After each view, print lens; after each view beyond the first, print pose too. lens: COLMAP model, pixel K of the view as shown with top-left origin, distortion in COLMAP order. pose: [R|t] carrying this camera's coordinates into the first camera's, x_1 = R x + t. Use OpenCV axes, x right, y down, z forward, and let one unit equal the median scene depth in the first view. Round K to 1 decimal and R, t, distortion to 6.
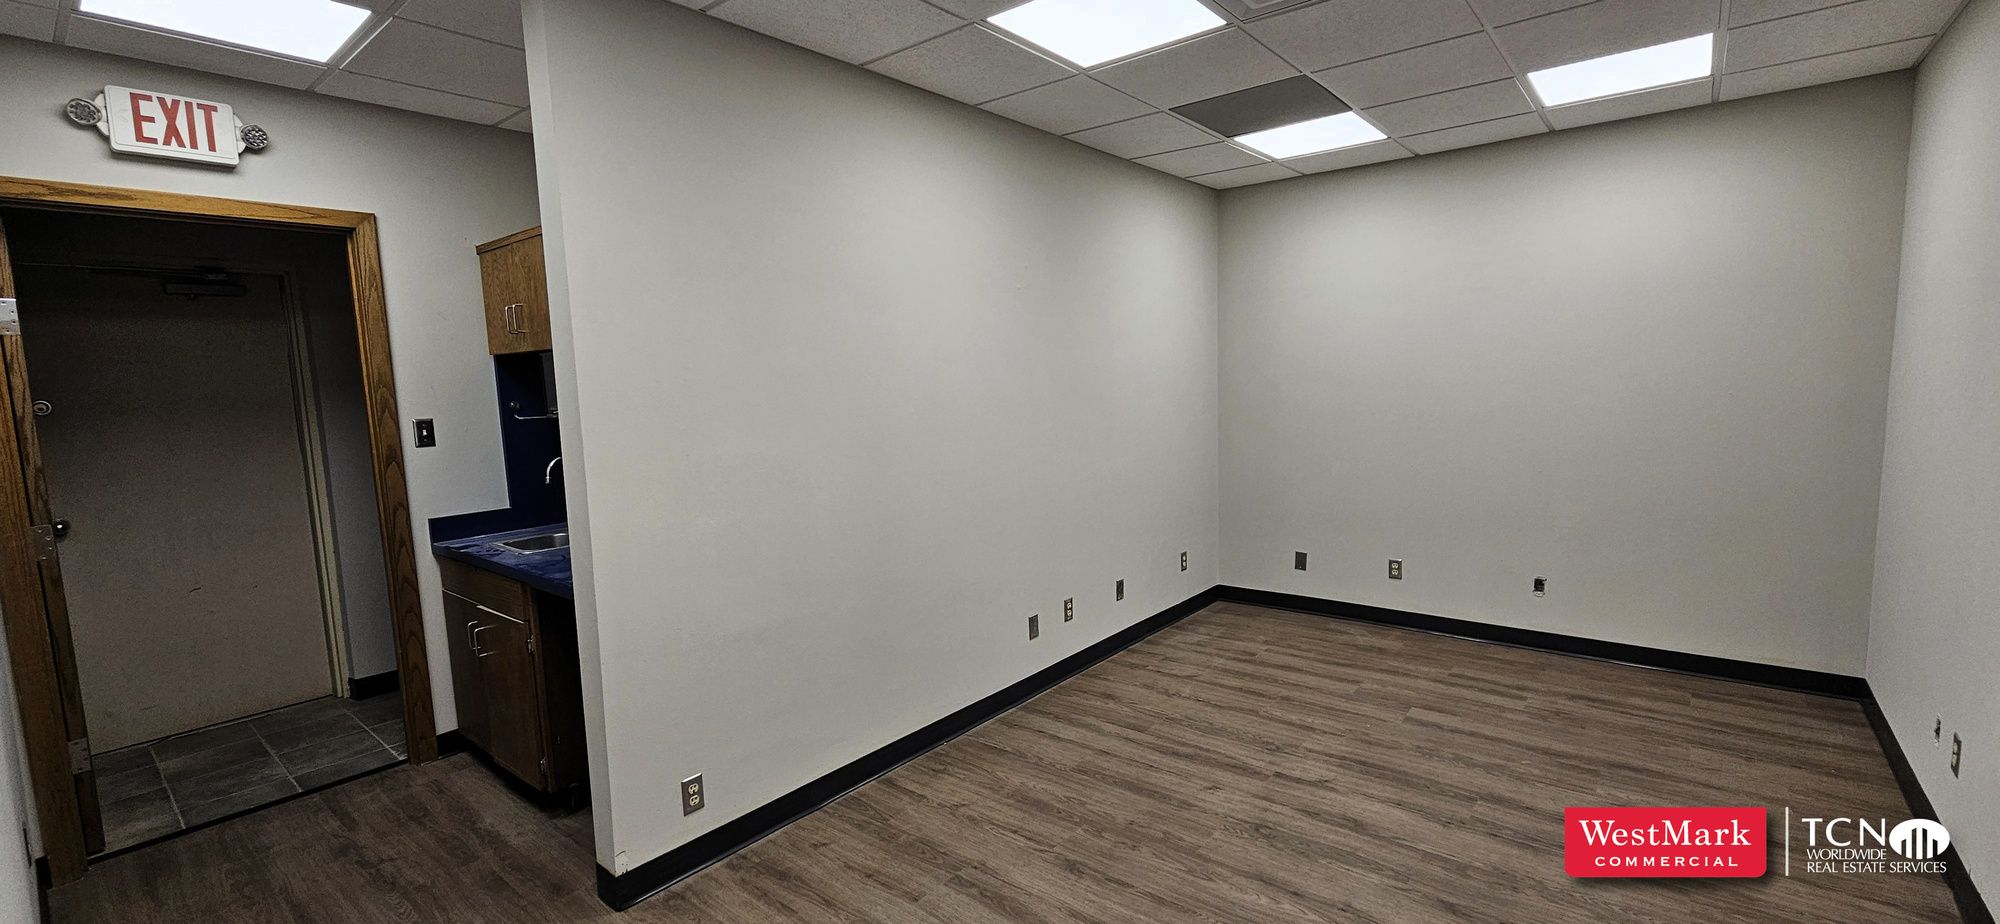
lens RADIAL K [[825.0, 0, 1014.4], [0, 825.0, 465.3], [0, 0, 1]] dist [0.000401, 0.000162]
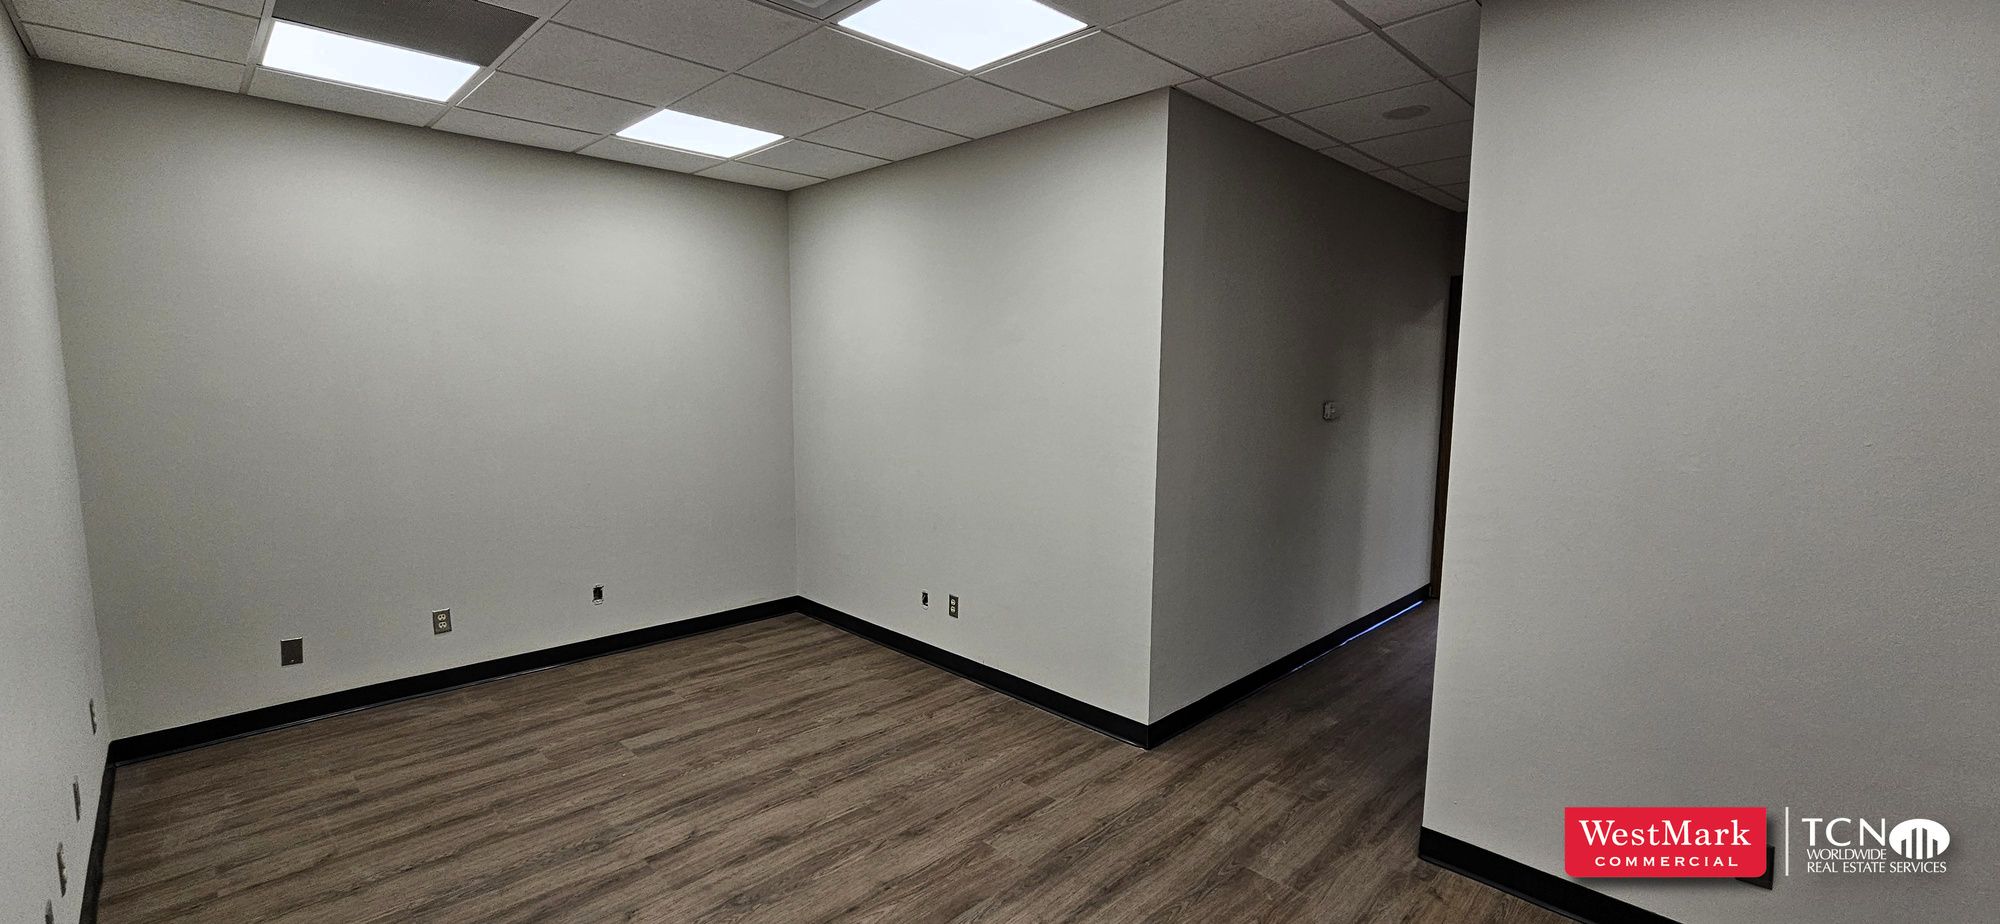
lens RADIAL K [[825.0, 0, 1013.3], [0, 825.0, 463.6], [0, 0, 1]] dist [0.000401, 0.000162]
pose [[0.092915, -0.079604, 0.992487, -0.386638], [0.097555, 0.992731, 0.070491, -0.044841], [-0.990883, 0.090273, 0.100006, 0.430828]]
